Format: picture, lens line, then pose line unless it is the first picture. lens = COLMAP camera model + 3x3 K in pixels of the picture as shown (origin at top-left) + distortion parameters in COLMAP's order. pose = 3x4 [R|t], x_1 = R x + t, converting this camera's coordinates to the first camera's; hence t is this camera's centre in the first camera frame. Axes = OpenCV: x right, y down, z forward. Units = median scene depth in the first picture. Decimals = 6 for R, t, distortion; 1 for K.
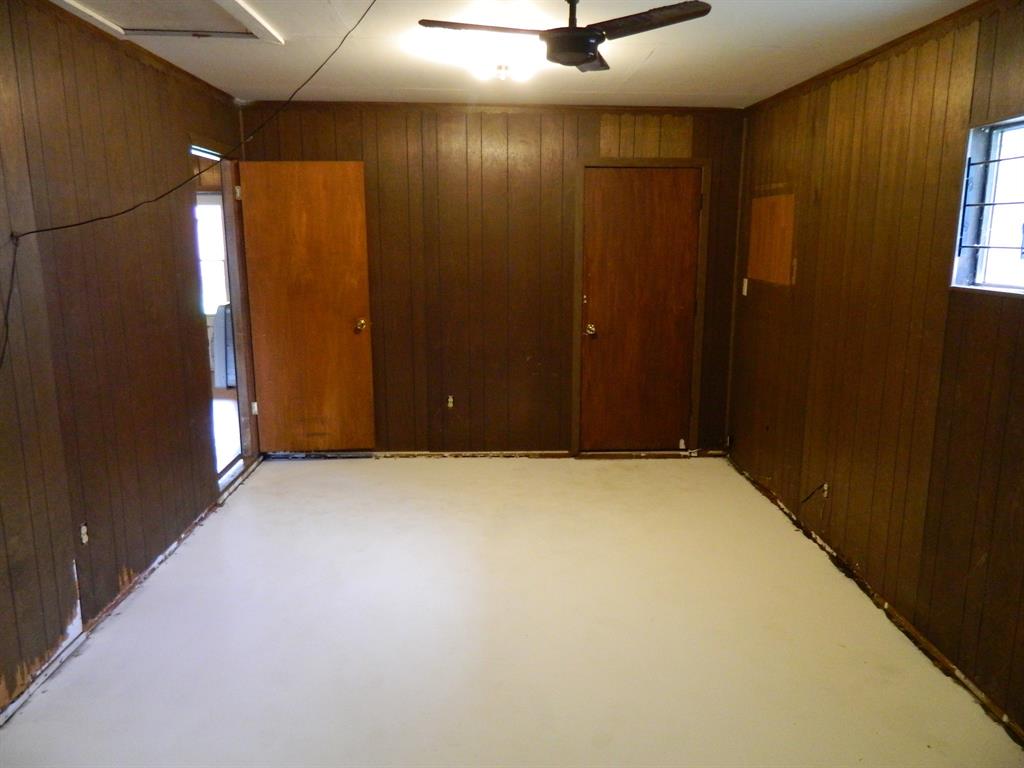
lens RADIAL K [[759.9, 0, 512.1], [0, 759.9, 381.8], [0, 0, 1]] dist [0.002575, -0.004136]
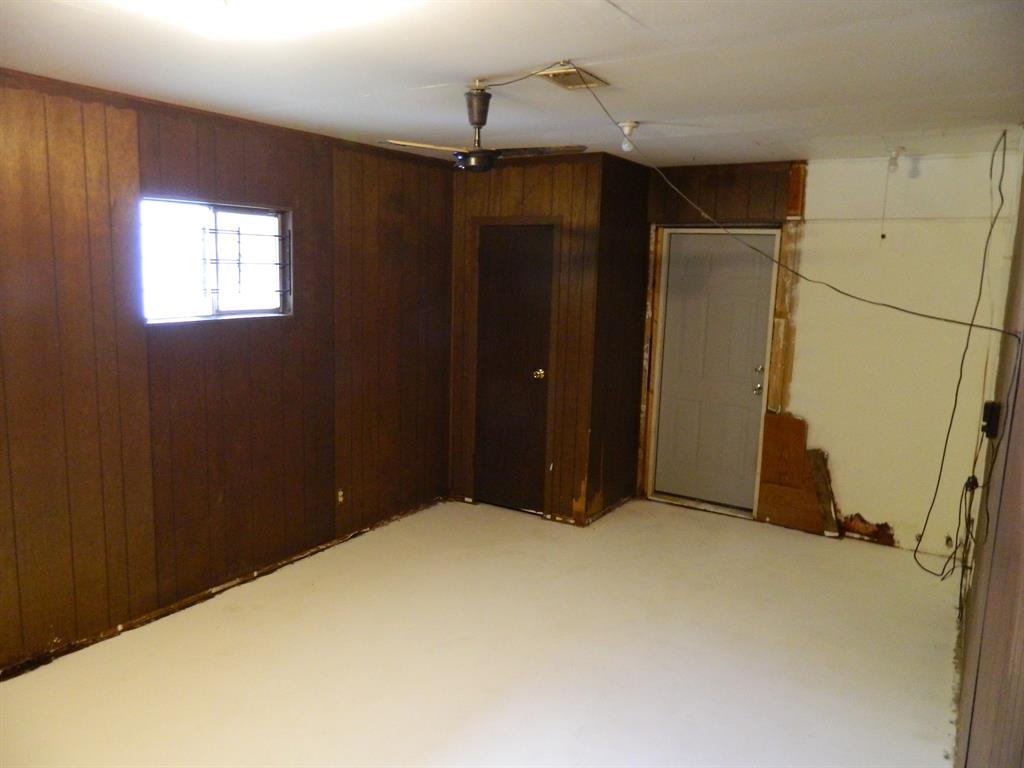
lens RADIAL K [[759.9, 0, 511.5], [0, 759.9, 383.9], [0, 0, 1]] dist [0.002575, -0.004136]
pose [[-0.830922, -0.121786, 0.542896, -0.553502], [0.067679, 0.946381, 0.315885, -0.362025], [-0.552257, 0.299218, -0.778126, 1.579713]]
